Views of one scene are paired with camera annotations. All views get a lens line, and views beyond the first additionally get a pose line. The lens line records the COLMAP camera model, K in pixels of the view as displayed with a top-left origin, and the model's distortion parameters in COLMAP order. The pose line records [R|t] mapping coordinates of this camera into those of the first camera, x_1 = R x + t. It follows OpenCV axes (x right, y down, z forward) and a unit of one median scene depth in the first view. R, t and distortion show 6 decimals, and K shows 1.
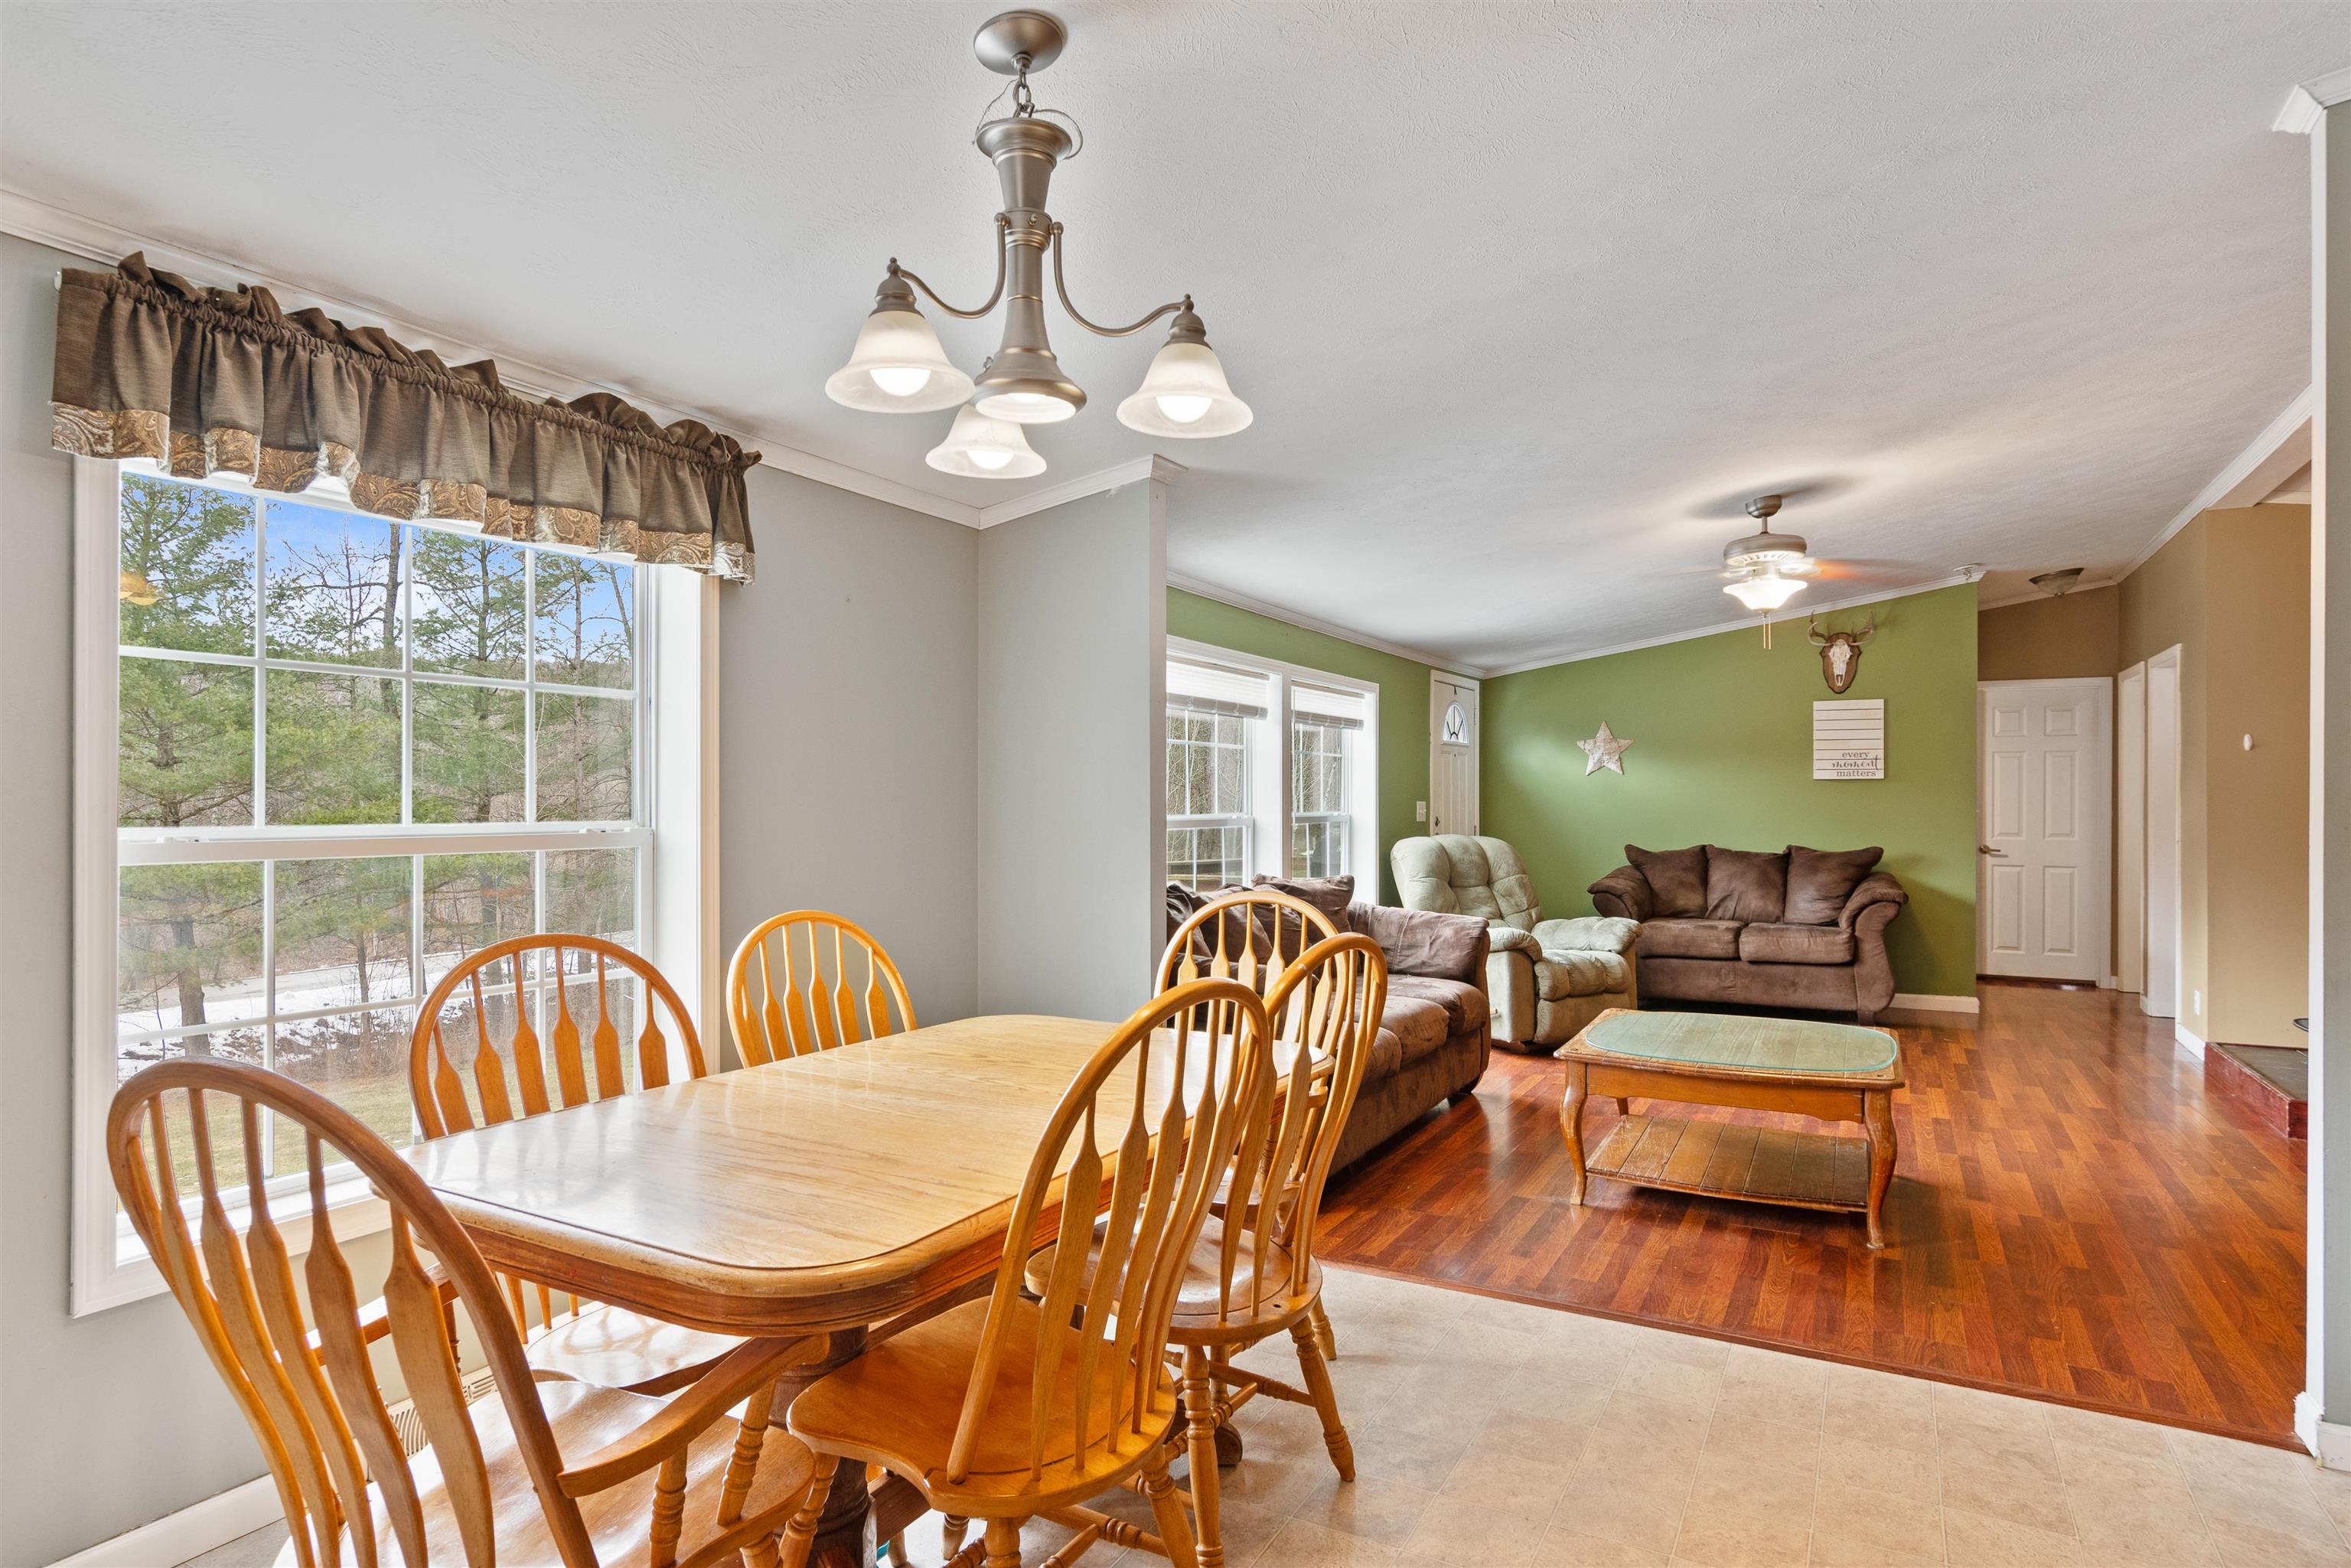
lens RADIAL K [[1299.6, 0, 1164.3], [0, 1299.6, 804.2], [0, 0, 1]] dist [-0.003179, 0.000289]
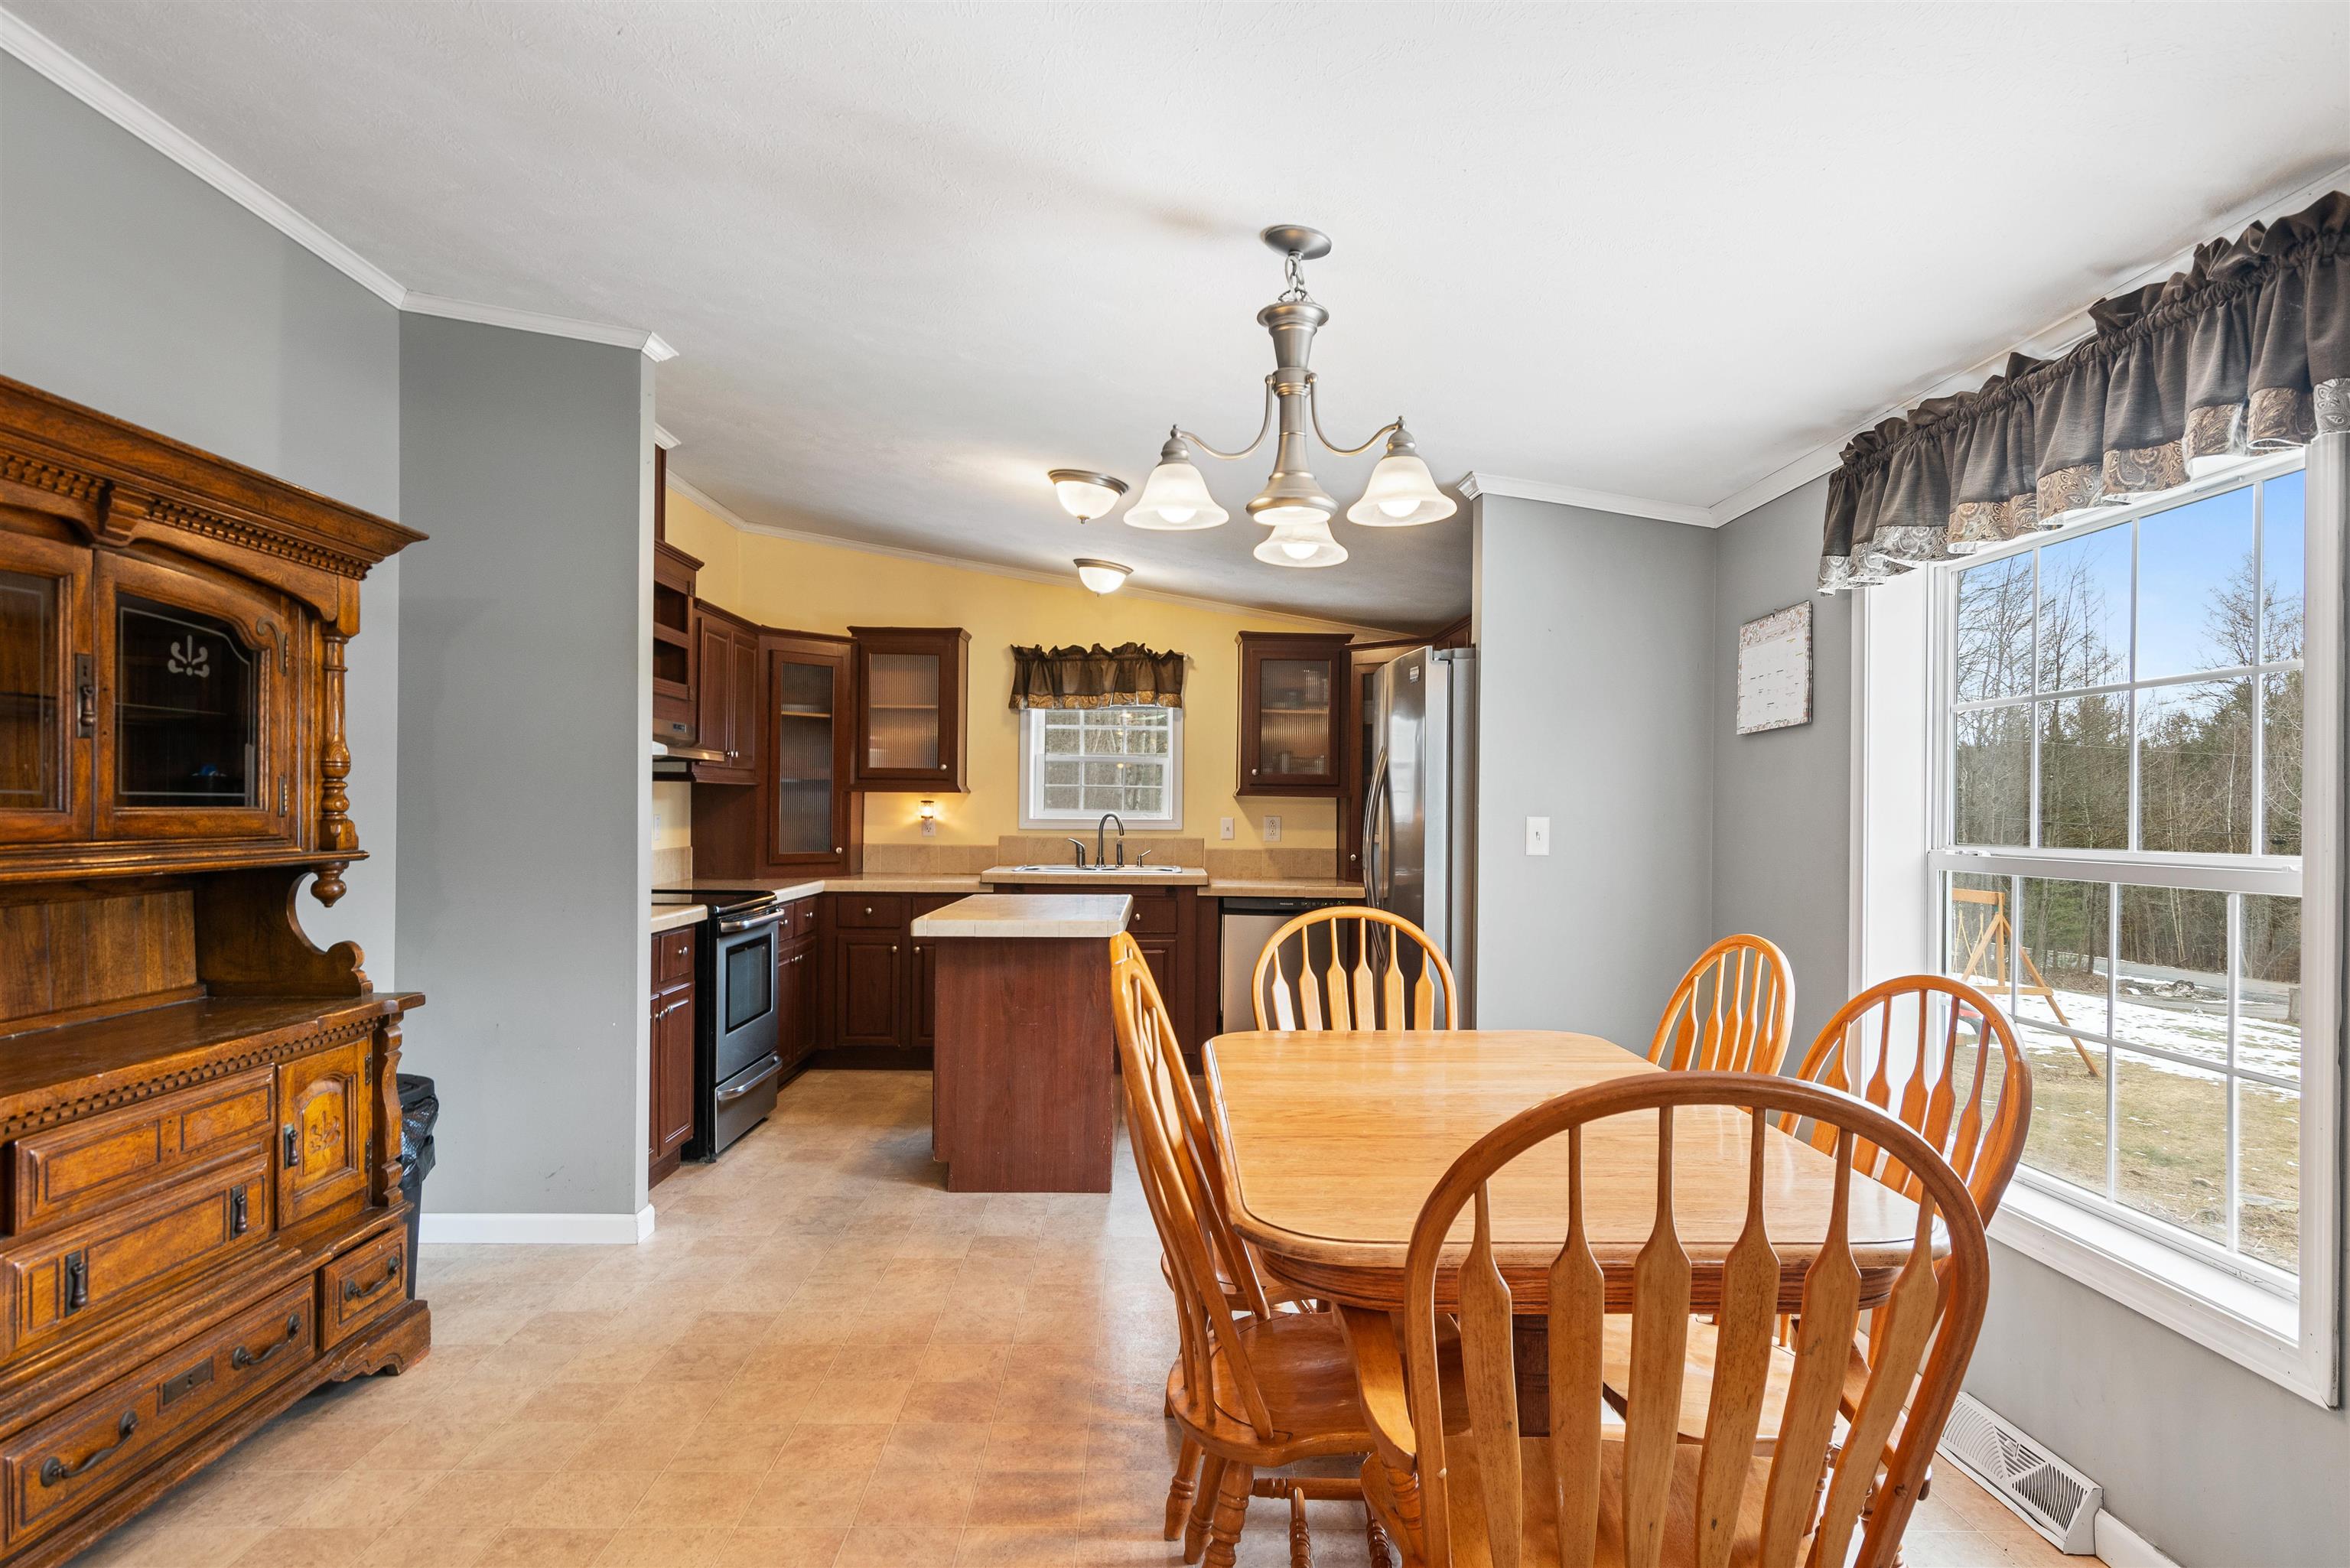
lens RADIAL K [[1299.0, 0, 1163.8], [0, 1299.0, 804.2], [0, 0, 1]] dist [-0.003179, 0.000289]
pose [[-0.866883, -0.013915, -0.498318, 0.299729], [-0.011802, 0.999903, -0.007390, -0.001703], [0.498372, -0.000525, -0.866963, 0.952716]]
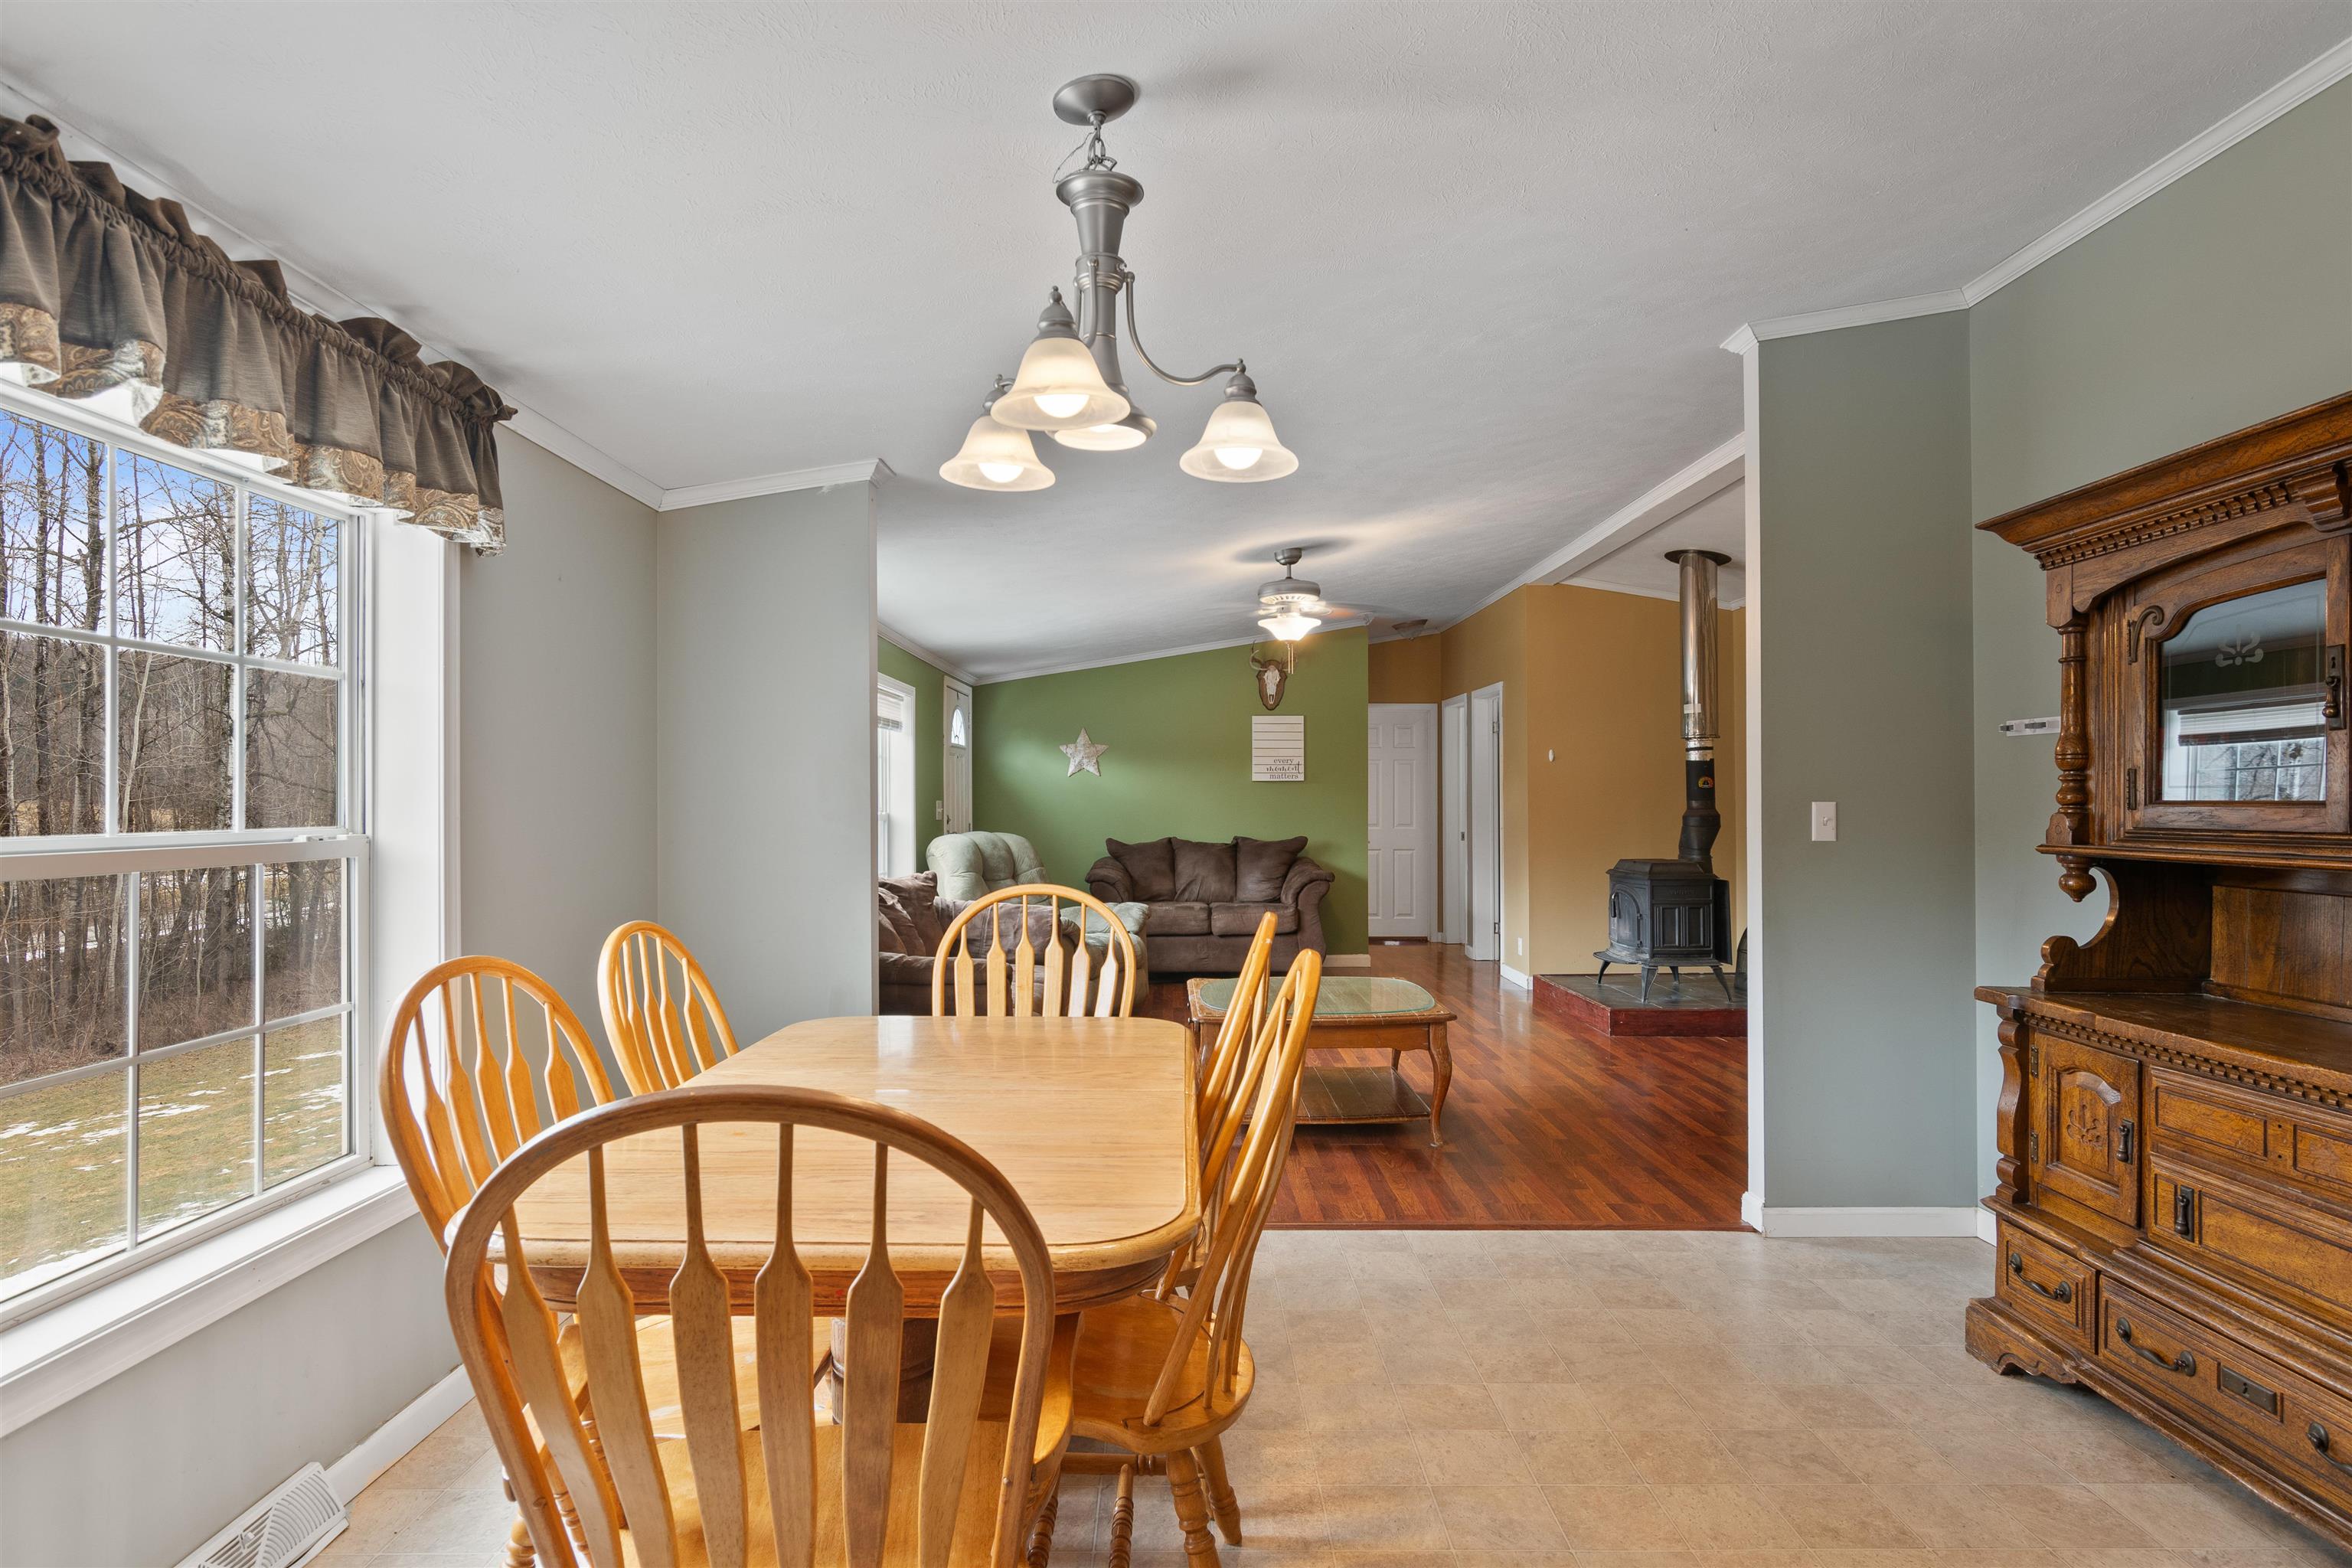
lens RADIAL K [[1272.3, 0, 1172.0], [0, 1272.3, 793.2], [0, 0, 1]] dist [-0.004667, -0.000082]
pose [[0.873661, -0.000570, 0.486535, -0.263002], [0.004526, 0.999966, -0.006955, -0.000314], [-0.486514, 0.008279, 0.873633, 0.021978]]
